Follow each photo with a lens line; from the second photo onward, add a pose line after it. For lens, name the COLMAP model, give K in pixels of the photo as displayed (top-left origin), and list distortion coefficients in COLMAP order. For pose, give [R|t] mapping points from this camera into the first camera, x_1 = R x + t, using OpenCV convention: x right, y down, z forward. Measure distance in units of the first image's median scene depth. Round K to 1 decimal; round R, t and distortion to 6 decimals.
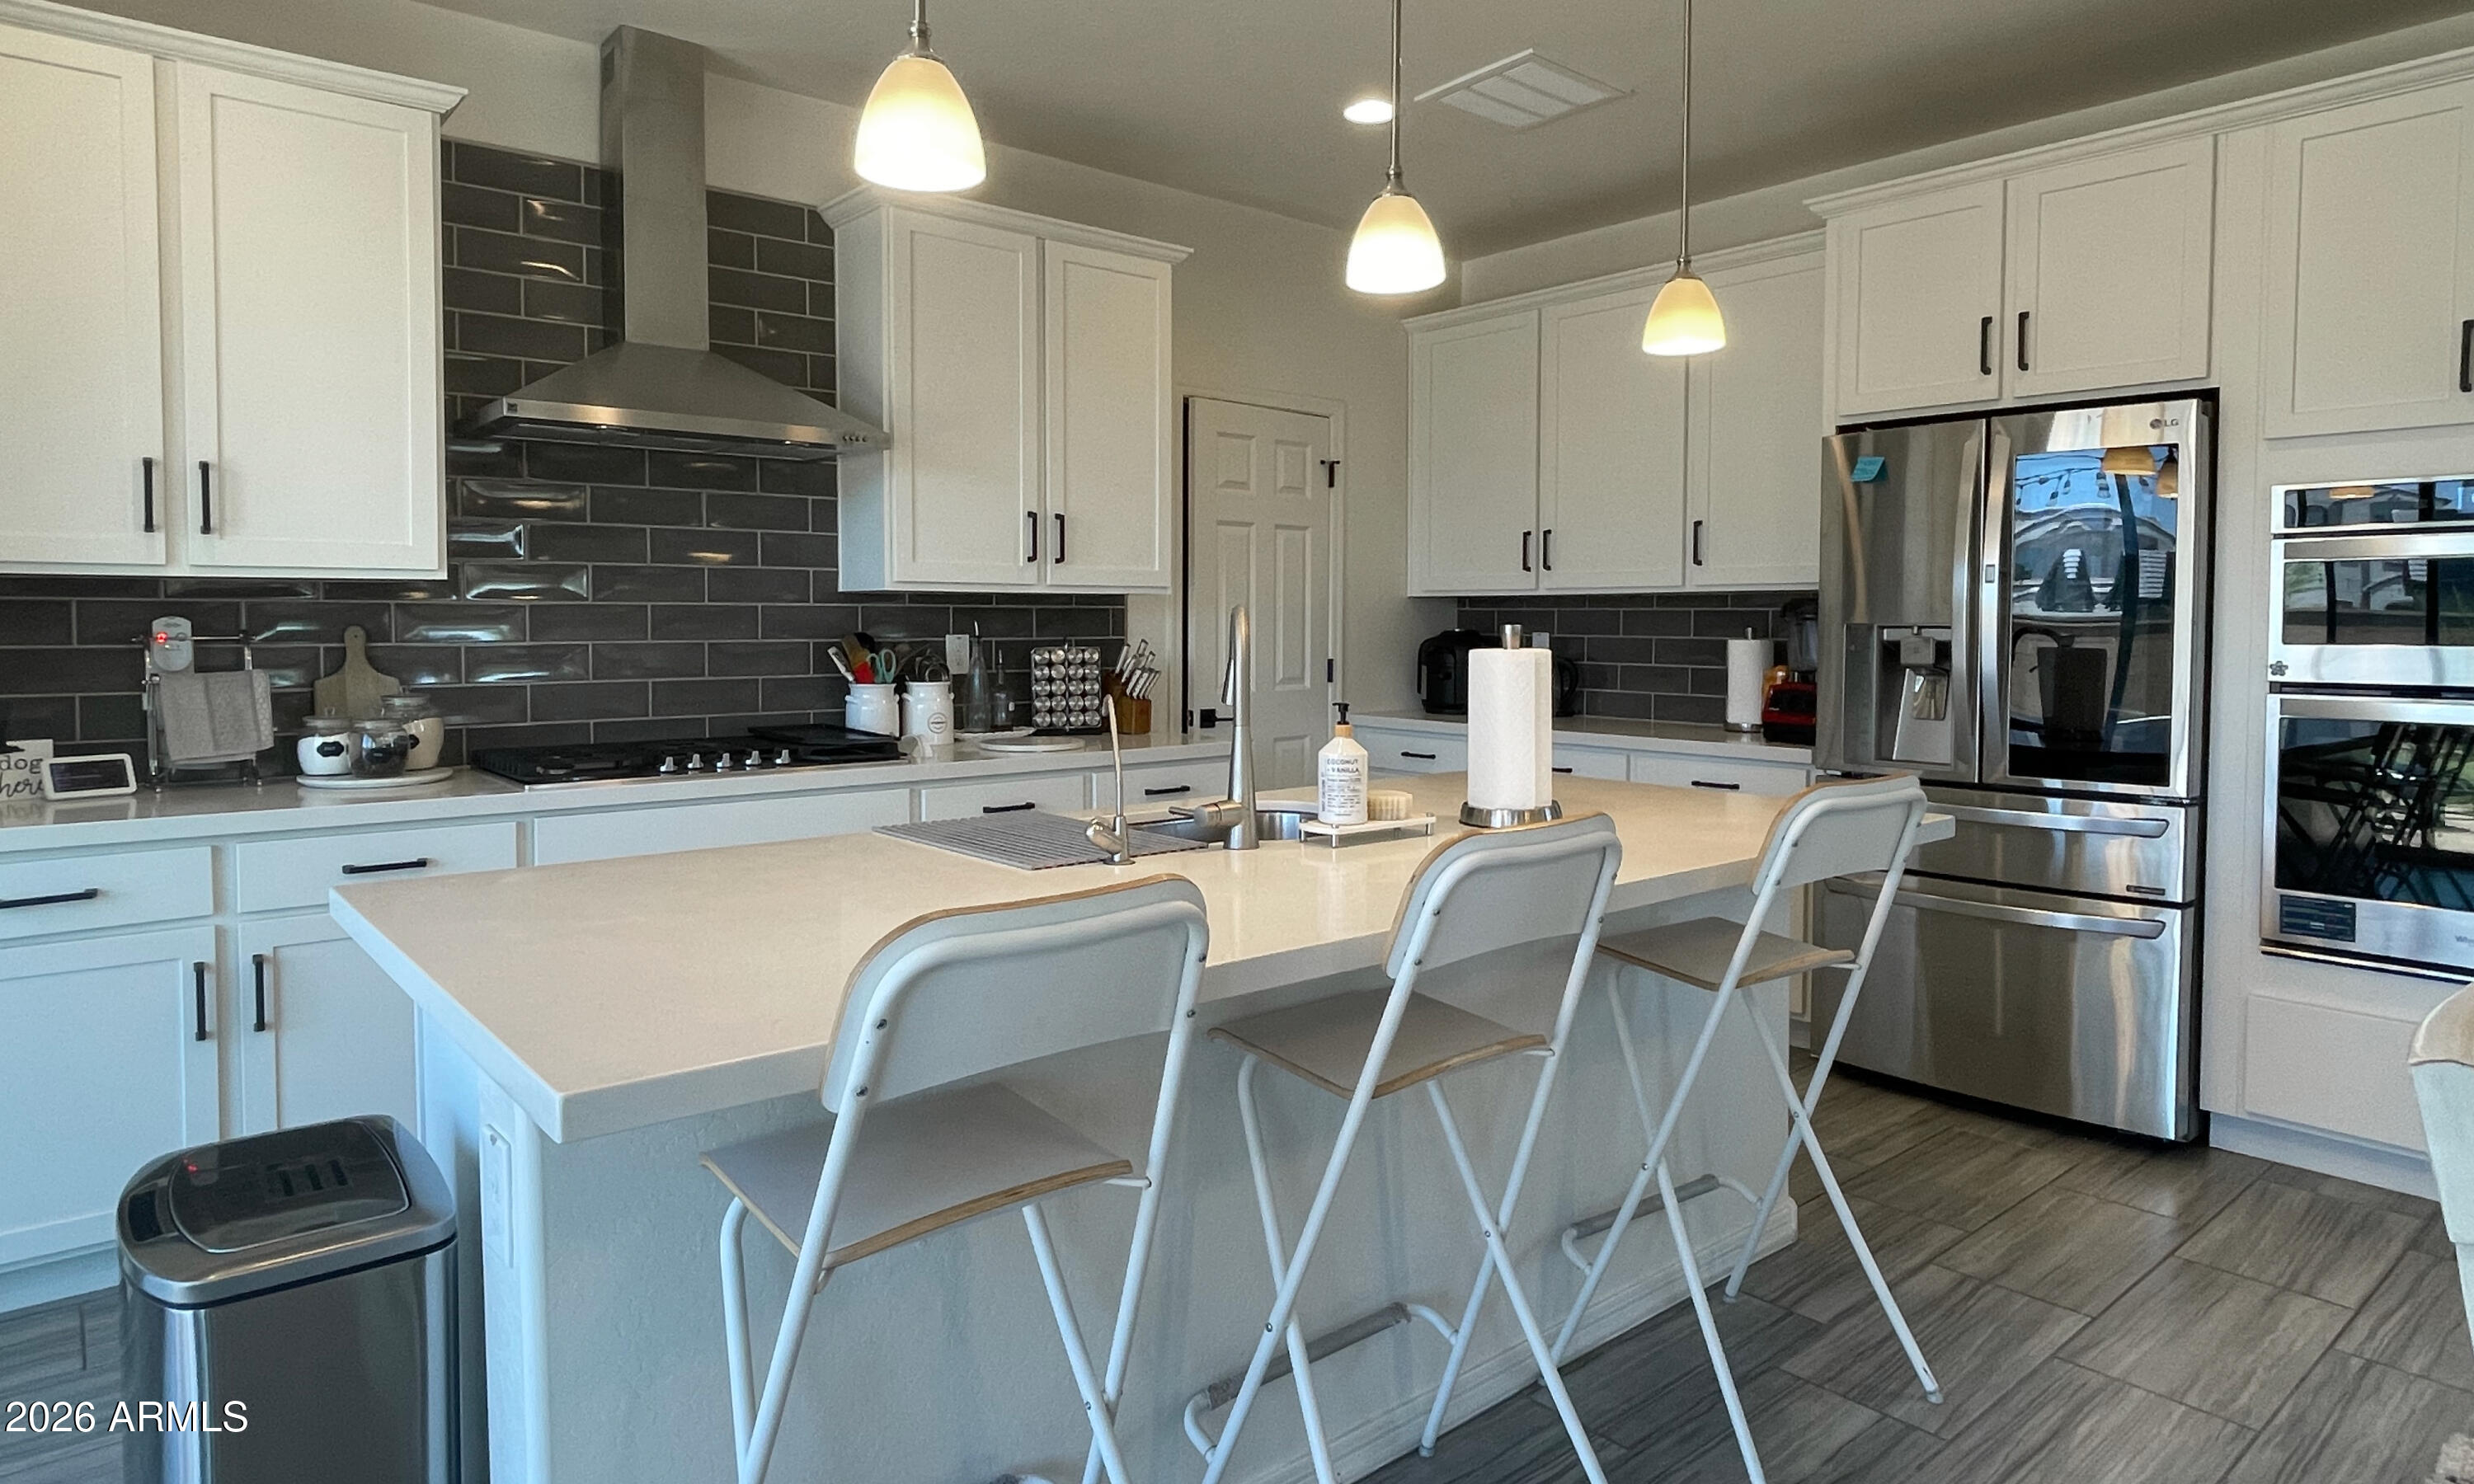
lens RADIAL K [[1414.6, 0, 1271.7], [0, 1414.6, 664.0], [0, 0, 1]] dist [-0.003115, -0.004560]
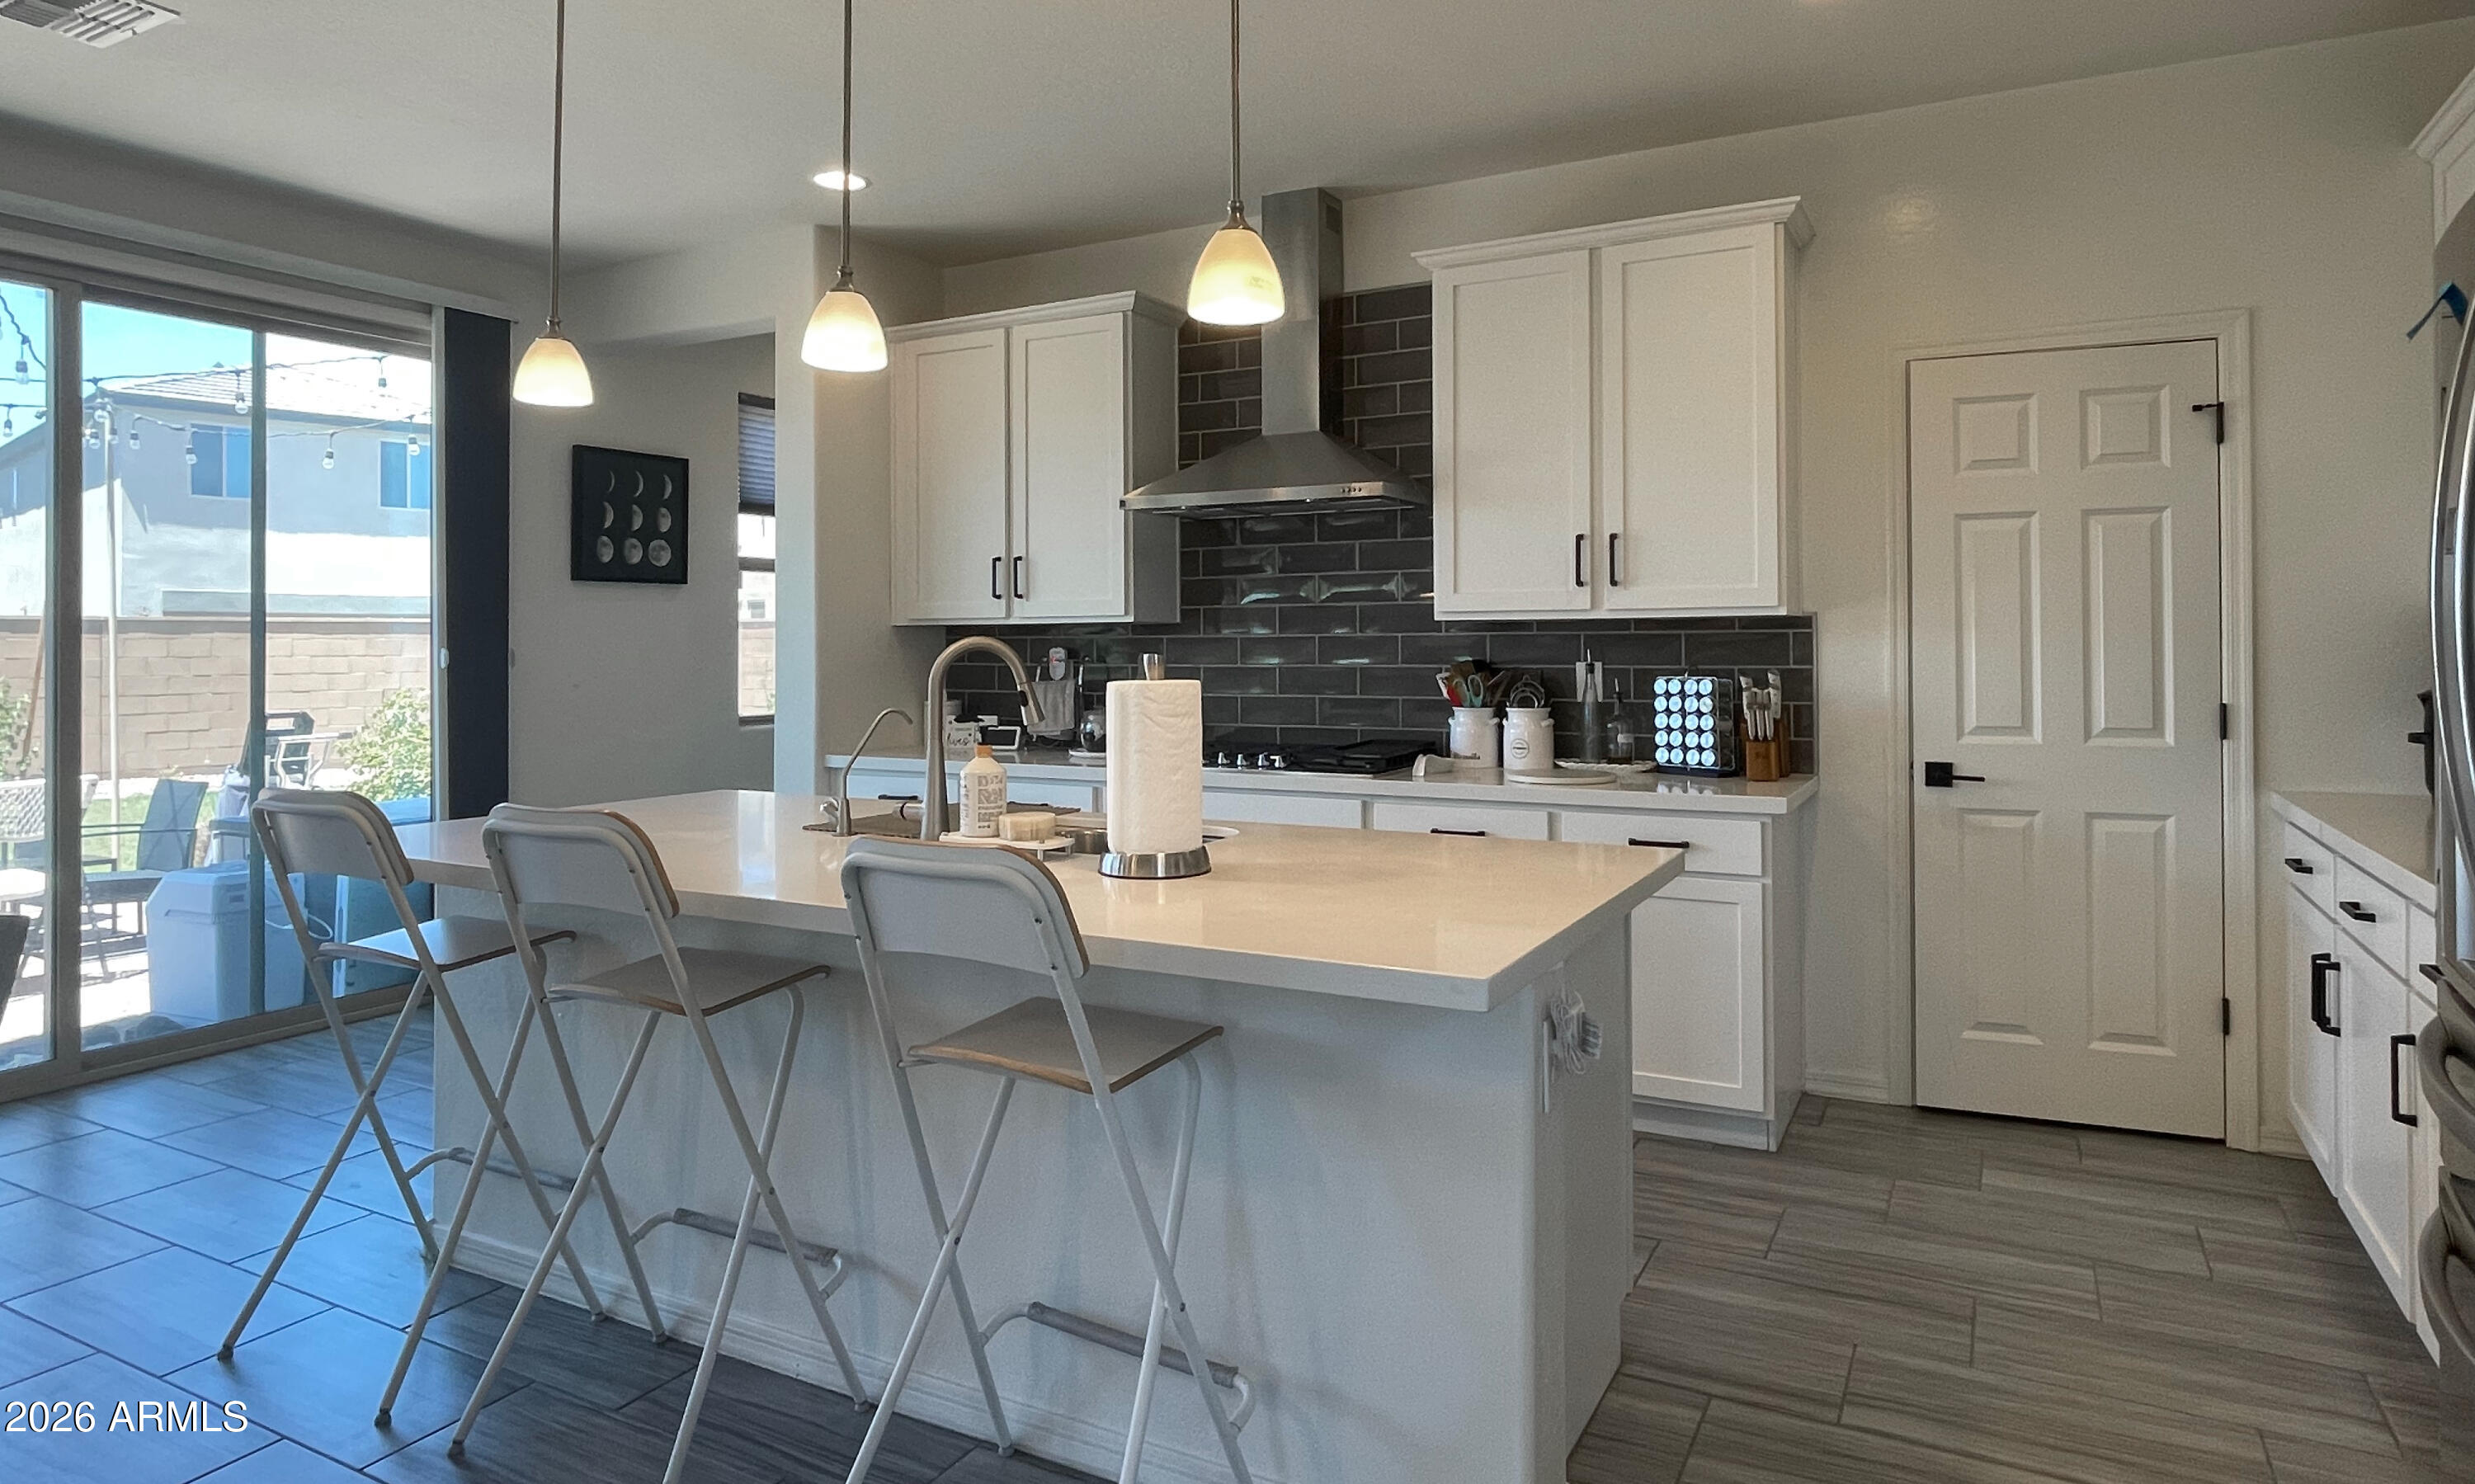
lens RADIAL K [[1415.3, 0, 1236.7], [0, 1415.3, 620.5], [0, 0, 1]] dist [-0.003115, -0.004560]
pose [[0.351791, -0.020589, -0.935852, 0.658882], [-0.025067, 0.999192, -0.031405, -0.013617], [0.935743, 0.034507, 0.350991, 0.459447]]
